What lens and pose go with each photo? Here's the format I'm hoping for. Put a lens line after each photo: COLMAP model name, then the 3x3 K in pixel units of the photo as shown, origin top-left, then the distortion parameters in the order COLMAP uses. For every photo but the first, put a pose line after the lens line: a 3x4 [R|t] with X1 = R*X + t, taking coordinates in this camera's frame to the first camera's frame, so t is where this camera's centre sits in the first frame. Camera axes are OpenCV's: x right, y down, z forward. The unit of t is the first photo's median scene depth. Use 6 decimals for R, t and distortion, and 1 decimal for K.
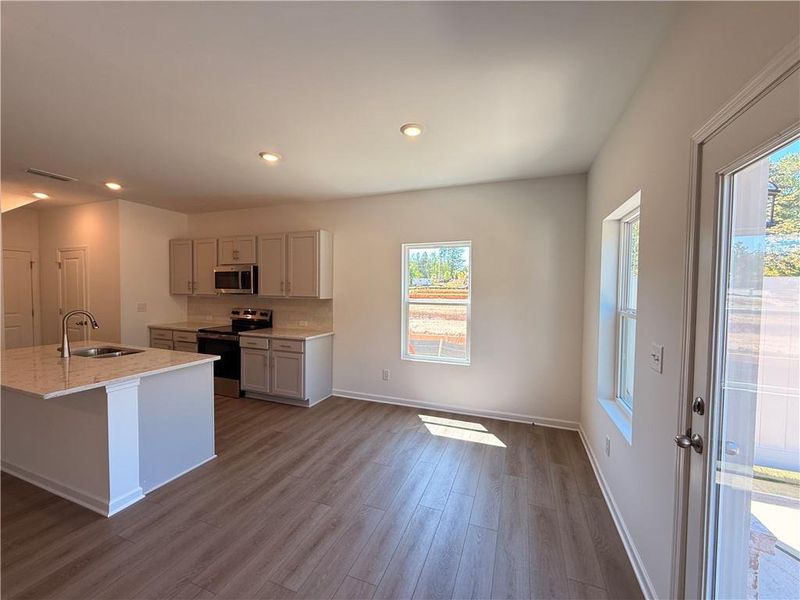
lens RADIAL K [[320.6, 0, 398.3], [0, 320.6, 300.7], [0, 0, 1]] dist [-0.000982, 0.000883]
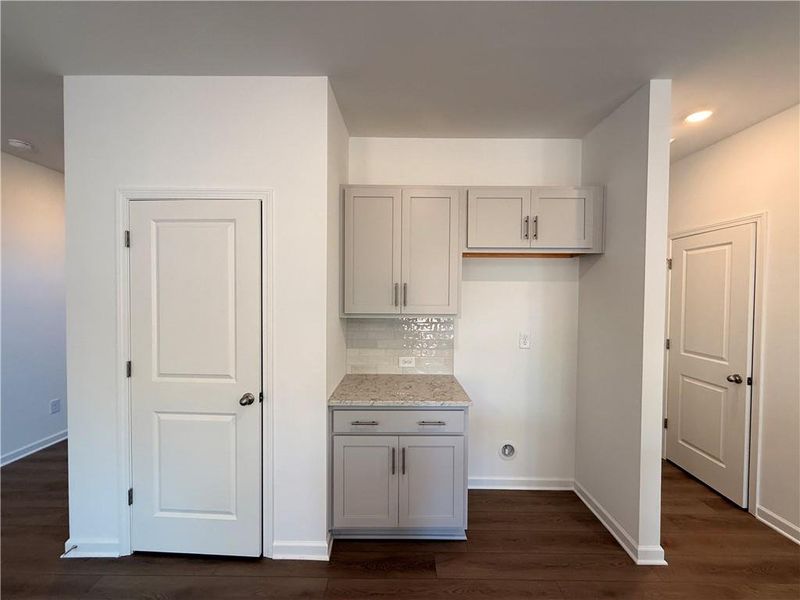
lens RADIAL K [[320.6, 0, 397.5], [0, 320.6, 300.8], [0, 0, 1]] dist [-0.000982, 0.000883]
pose [[0.354457, 0.014435, -0.934961, -0.811725], [-0.038255, 0.999268, 0.000925, -0.029310], [0.934289, 0.035439, 0.354750, 0.403541]]
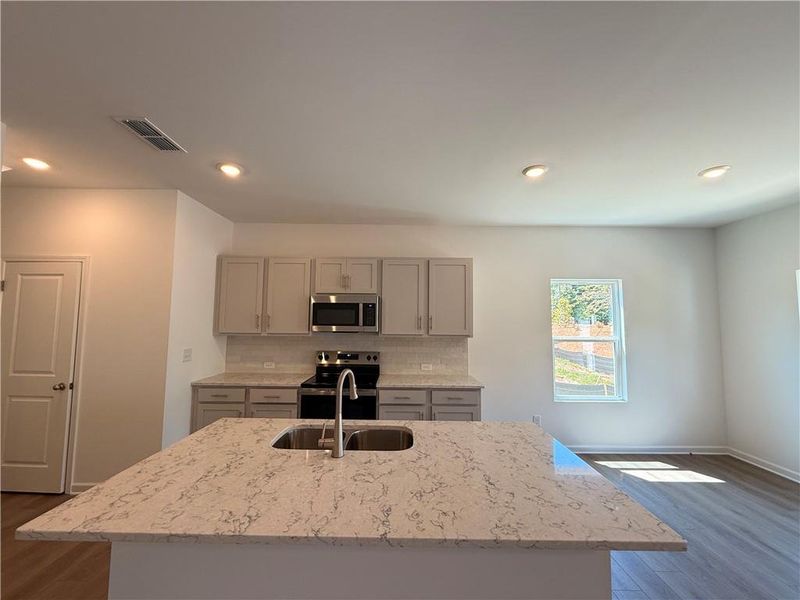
lens RADIAL K [[320.6, 0, 399.7], [0, 320.6, 299.6], [0, 0, 1]] dist [-0.000982, 0.000883]
pose [[0.932078, 0.024615, 0.361422, -0.710467], [0.012101, 0.995017, -0.098973, -0.023329], [-0.362057, 0.096624, 0.927135, 0.260445]]
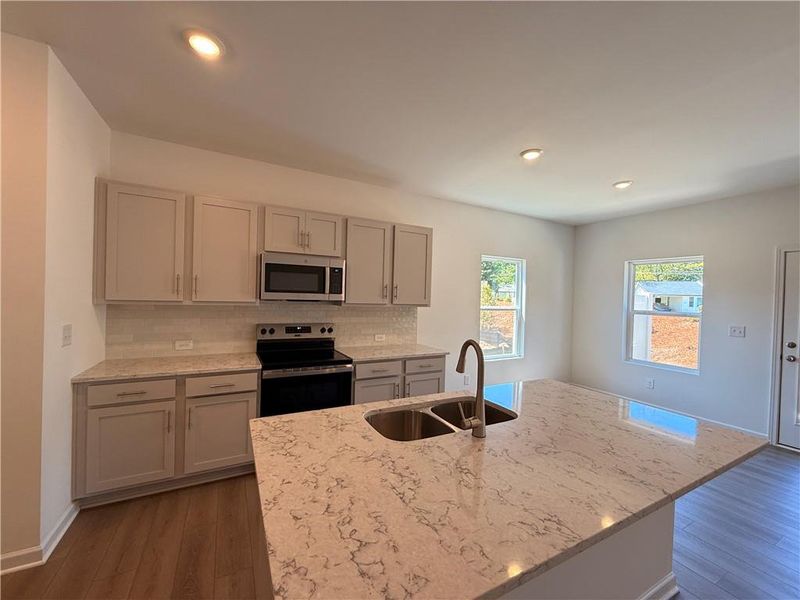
lens RADIAL K [[320.6, 0, 399.3], [0, 320.6, 299.9], [0, 0, 1]] dist [-0.000982, 0.000883]
pose [[0.650524, 0.000217, 0.759486, -0.929464], [0.006112, 0.999966, -0.005521, -0.020191], [-0.759461, 0.008233, 0.650501, 0.477737]]
